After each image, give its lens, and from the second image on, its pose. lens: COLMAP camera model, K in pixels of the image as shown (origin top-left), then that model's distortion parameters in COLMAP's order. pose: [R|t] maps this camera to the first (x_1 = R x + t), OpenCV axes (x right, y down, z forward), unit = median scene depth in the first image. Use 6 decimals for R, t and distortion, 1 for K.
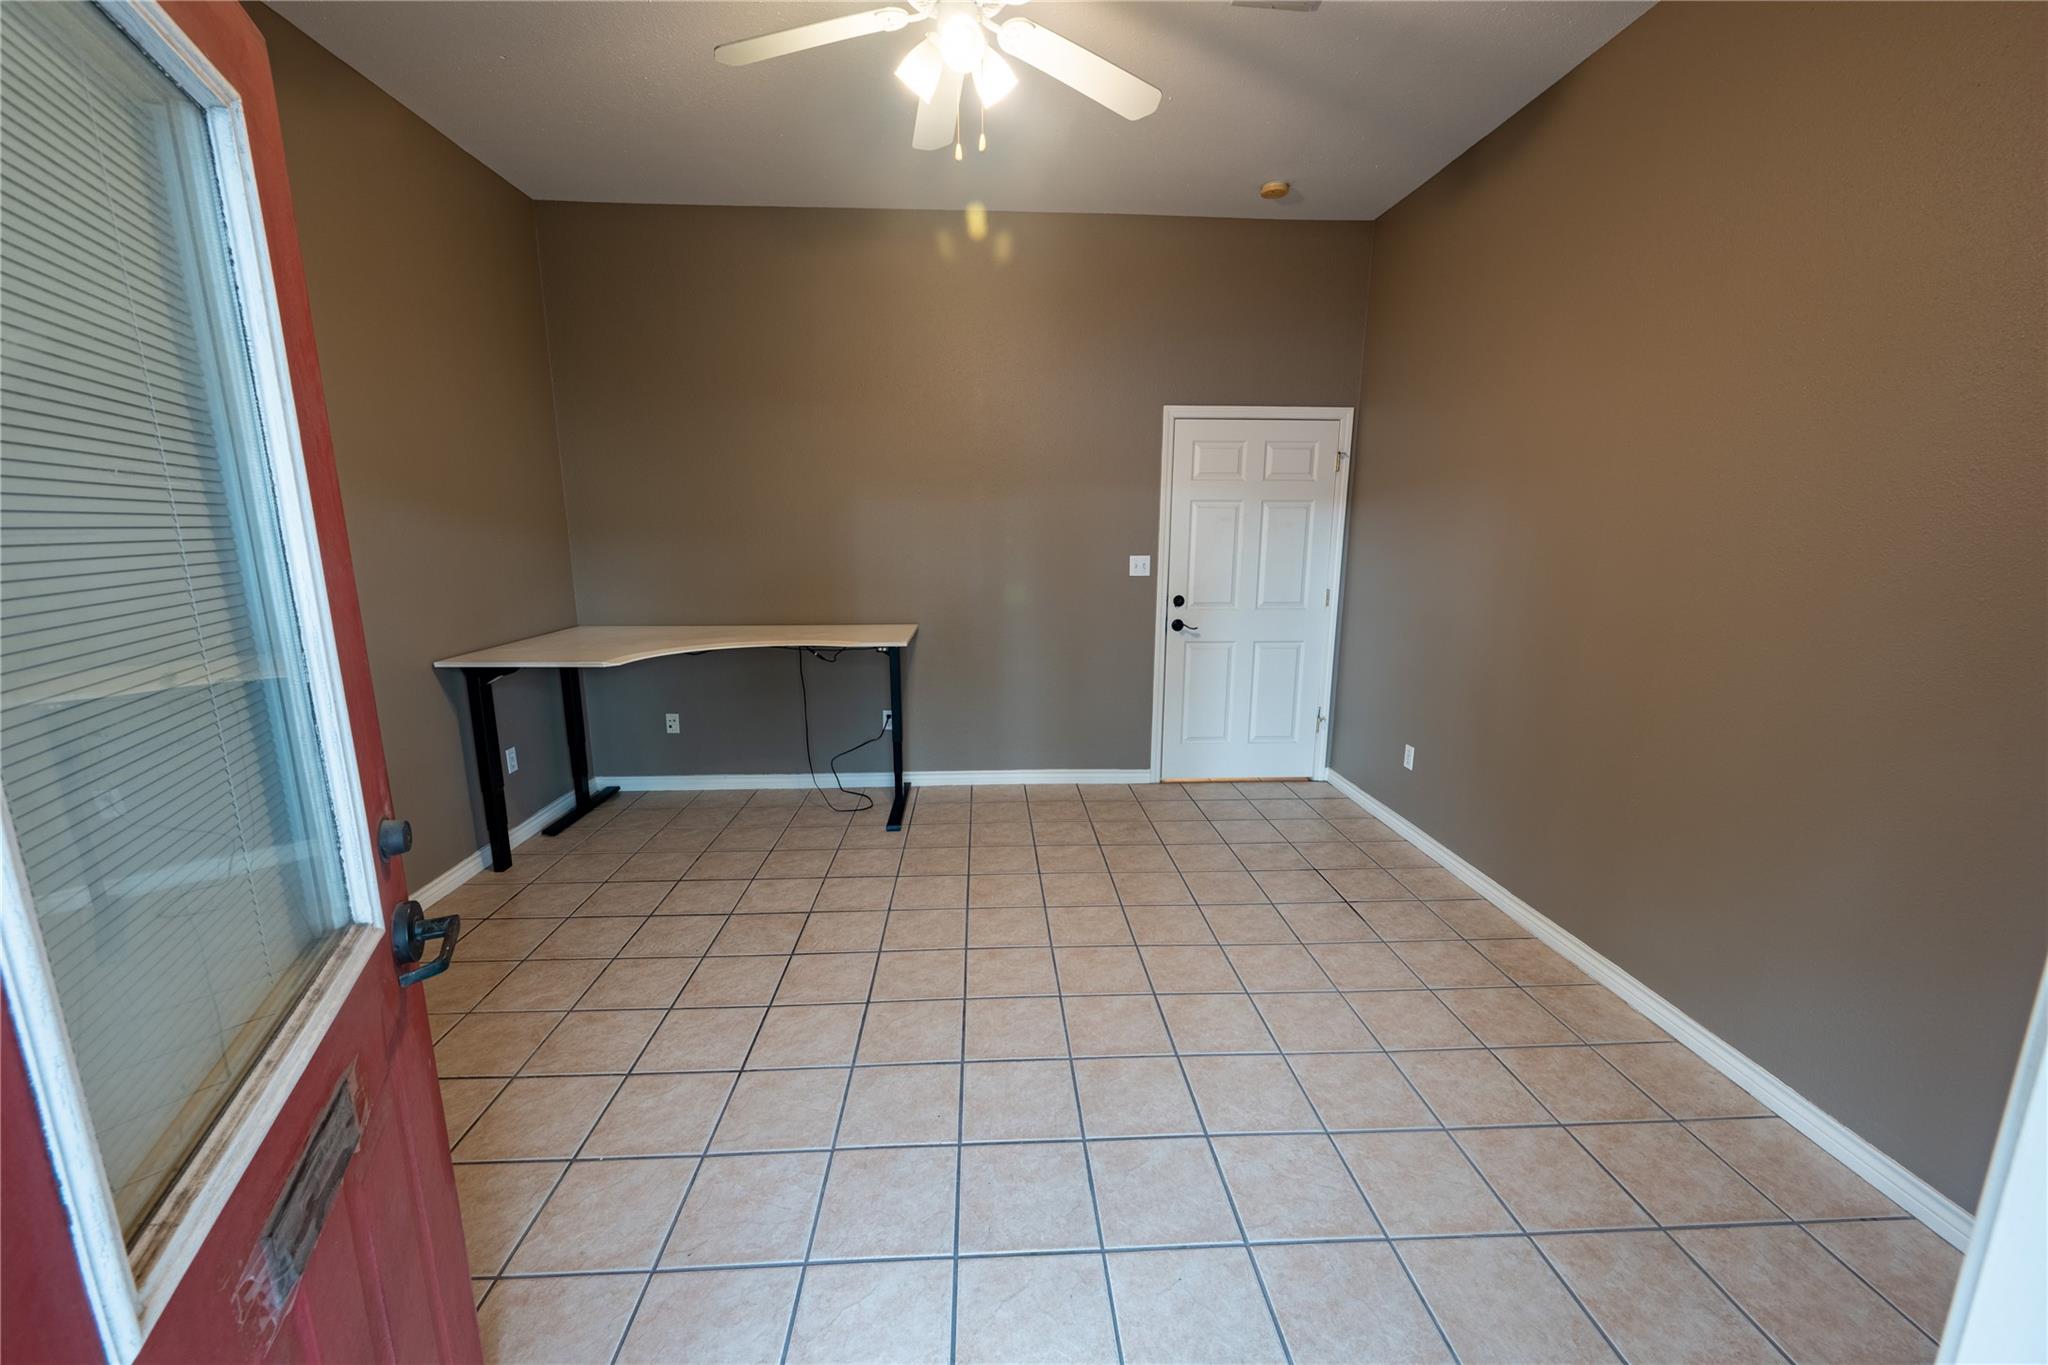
lens RADIAL K [[795.7, 0, 1036.3], [0, 795.7, 688.8], [0, 0, 1]] dist [0.000516, 0.000152]
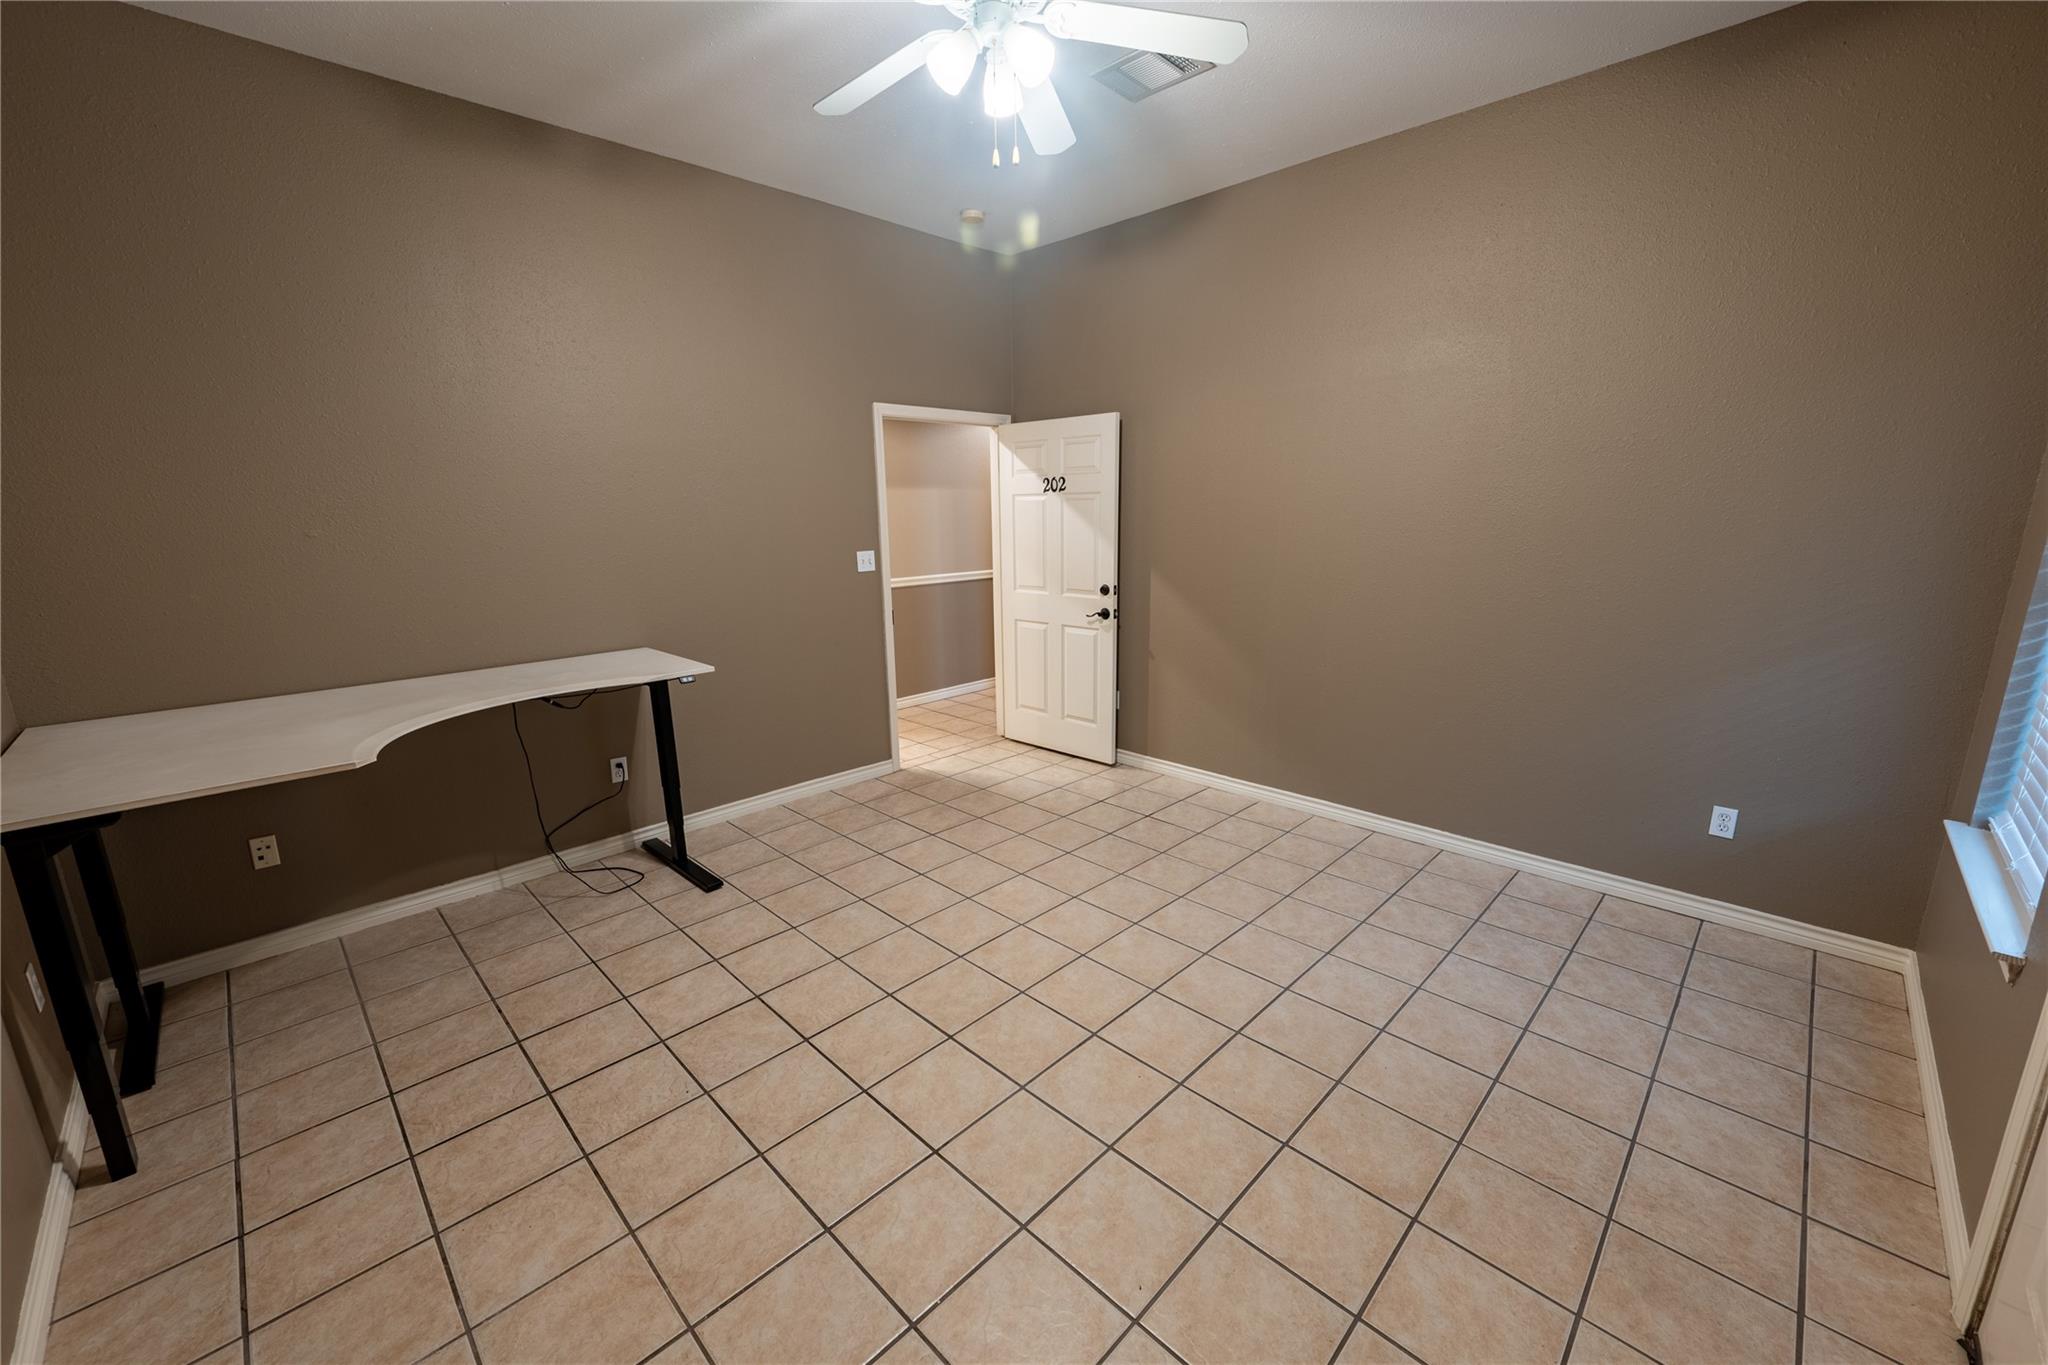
lens RADIAL K [[795.7, 0, 1029.0], [0, 795.7, 682.1], [0, 0, 1]] dist [0.000516, 0.000152]
pose [[0.742768, -0.155282, 0.651293, -0.425124], [0.153935, 0.986282, 0.059596, -0.035708], [-0.651613, 0.055991, 0.756482, 0.129643]]
